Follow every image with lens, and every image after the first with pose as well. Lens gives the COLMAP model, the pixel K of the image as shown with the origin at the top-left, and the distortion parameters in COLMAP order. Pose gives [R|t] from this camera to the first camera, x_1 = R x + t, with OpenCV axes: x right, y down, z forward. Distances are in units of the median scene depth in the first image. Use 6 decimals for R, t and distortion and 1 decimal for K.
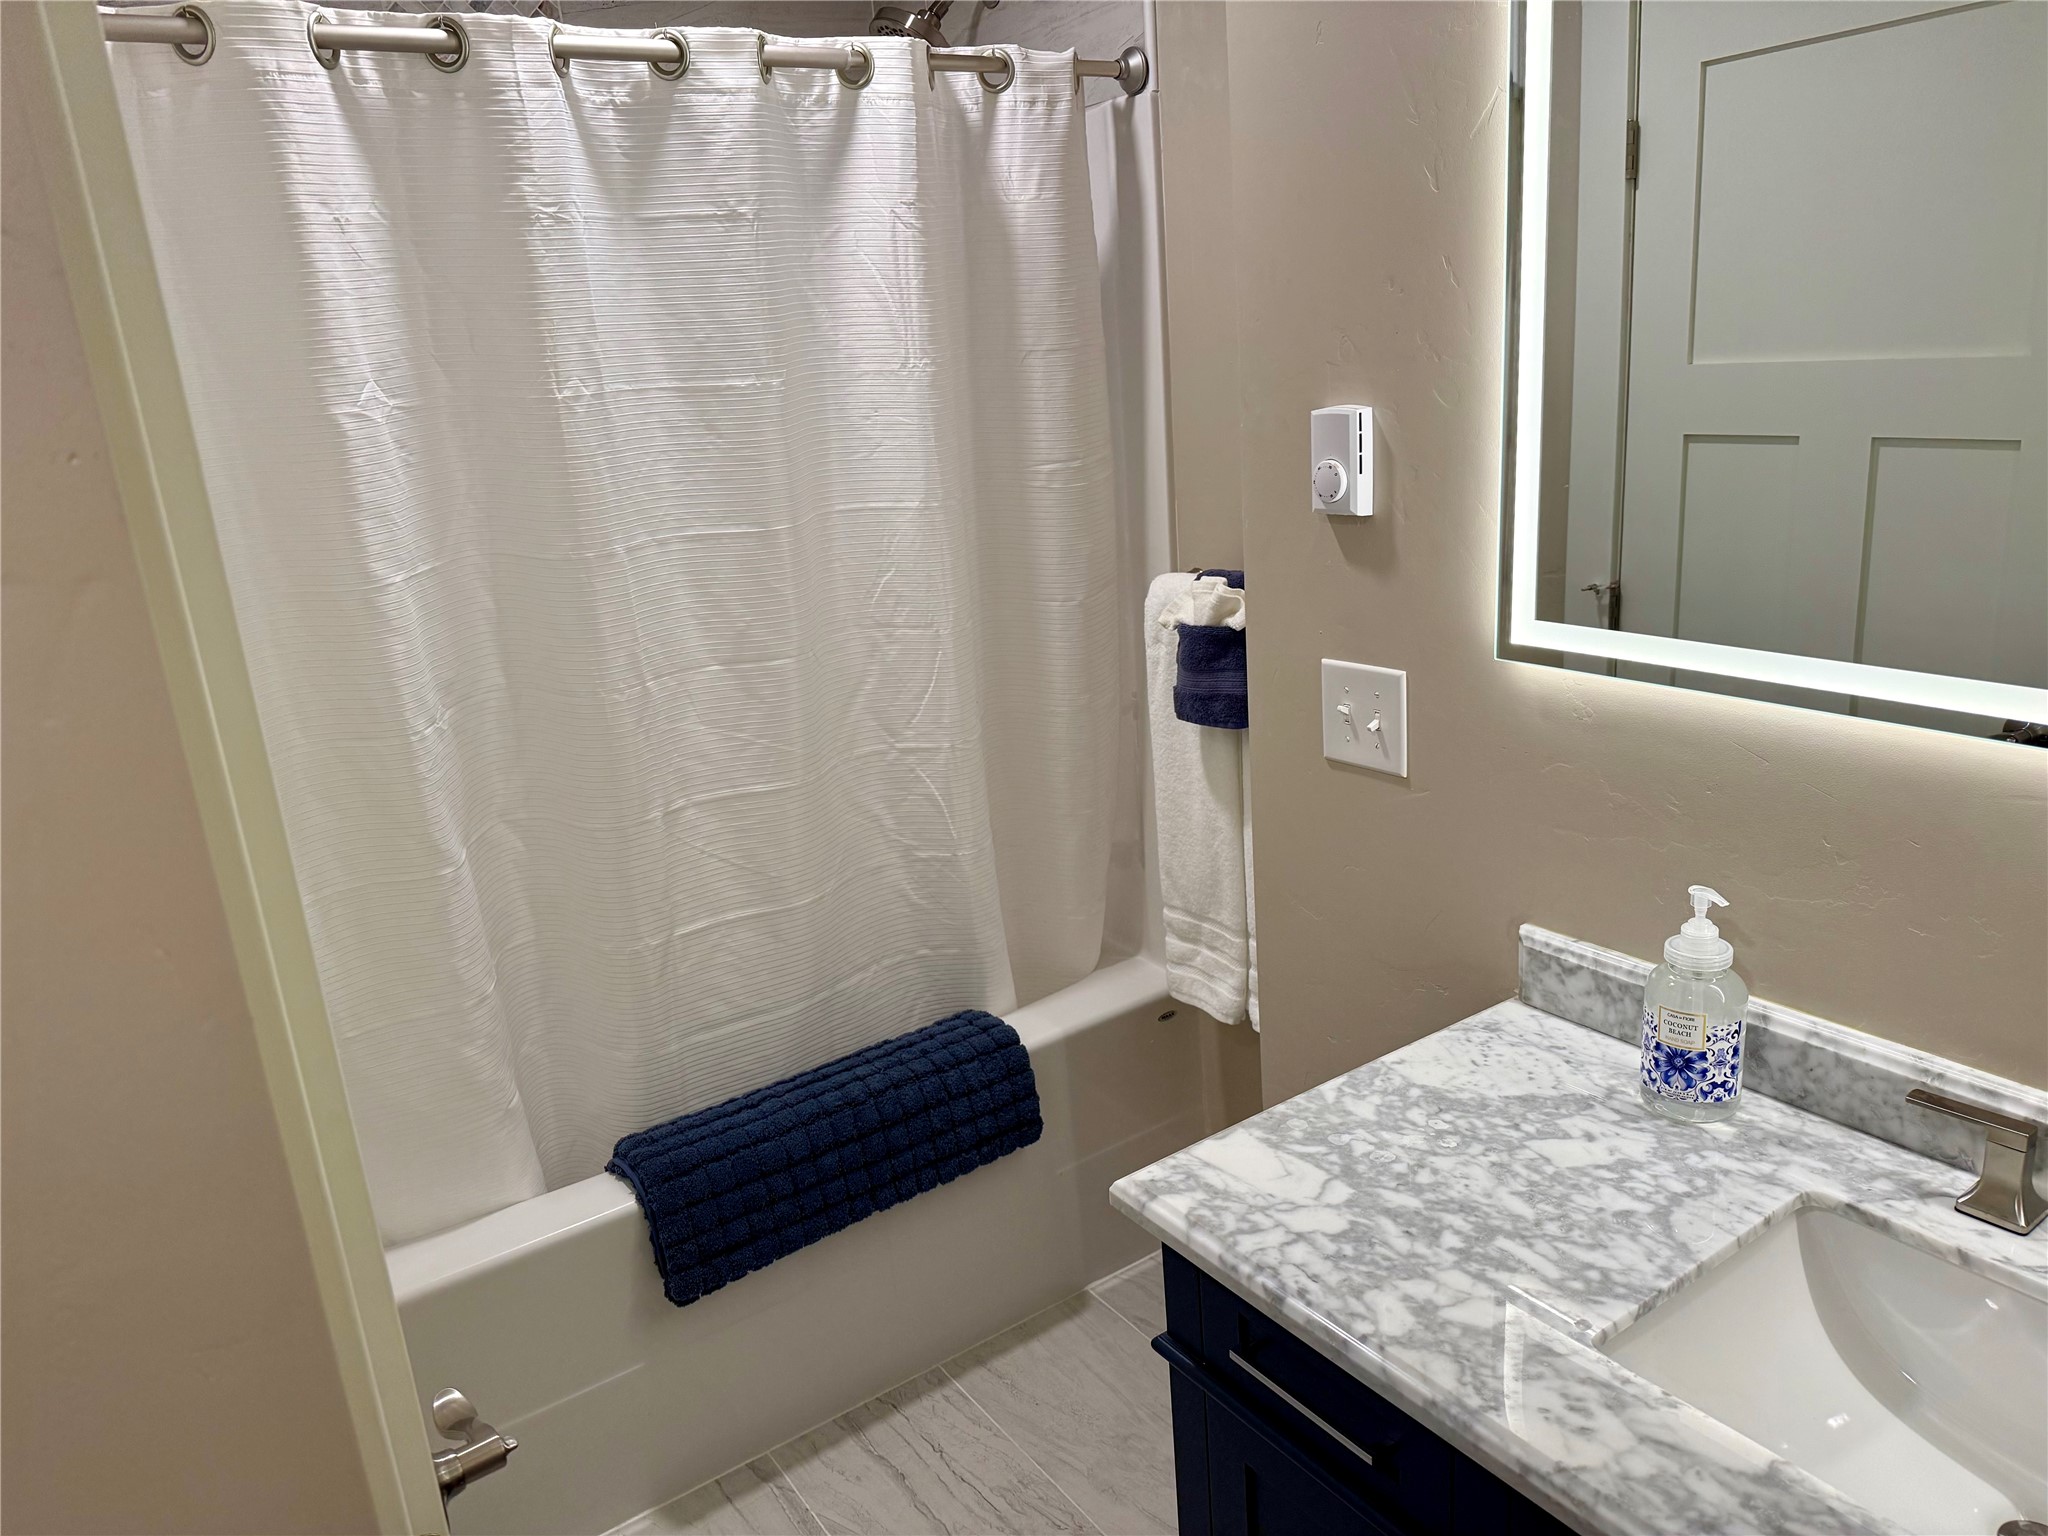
lens RADIAL K [[1455.5, 0, 1024.0], [0, 1455.5, 768.0], [0, 0, 1]] dist [-0.031891, 0.000995]
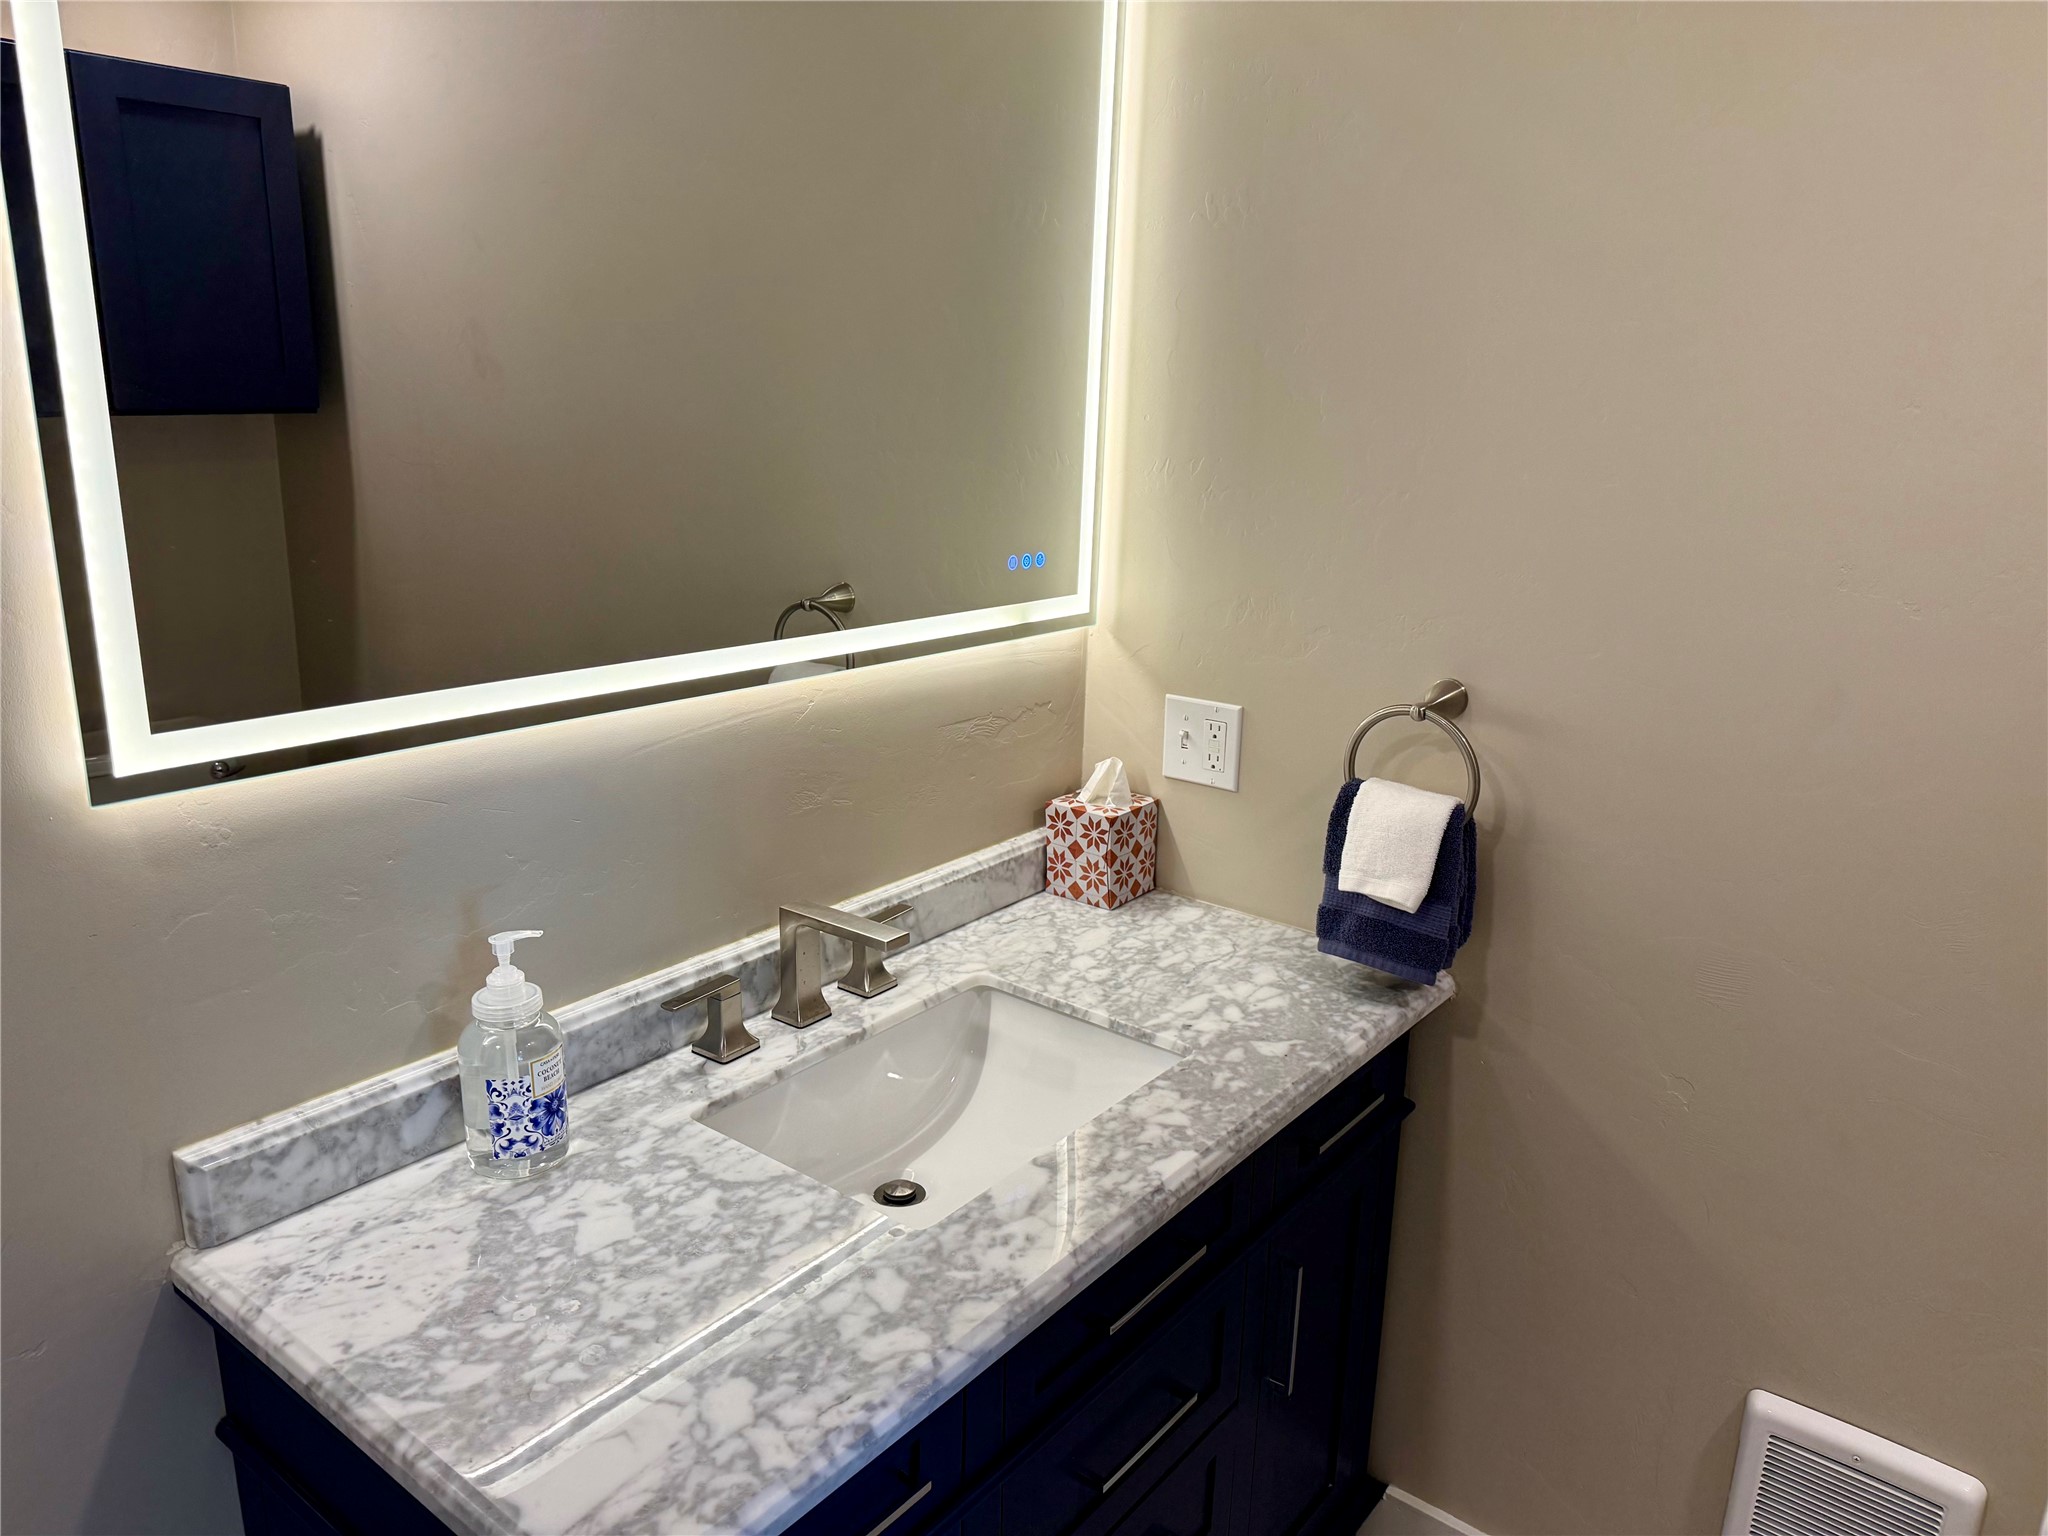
lens RADIAL K [[1455.5, 0, 1024.0], [0, 1455.5, 768.0], [0, 0, 1]] dist [-0.031891, 0.000995]
pose [[-0.328460, -0.172004, 0.928724, -0.530914], [0.259290, 0.929082, 0.263773, -0.186981], [-0.908231, 0.327447, -0.260568, 0.913115]]
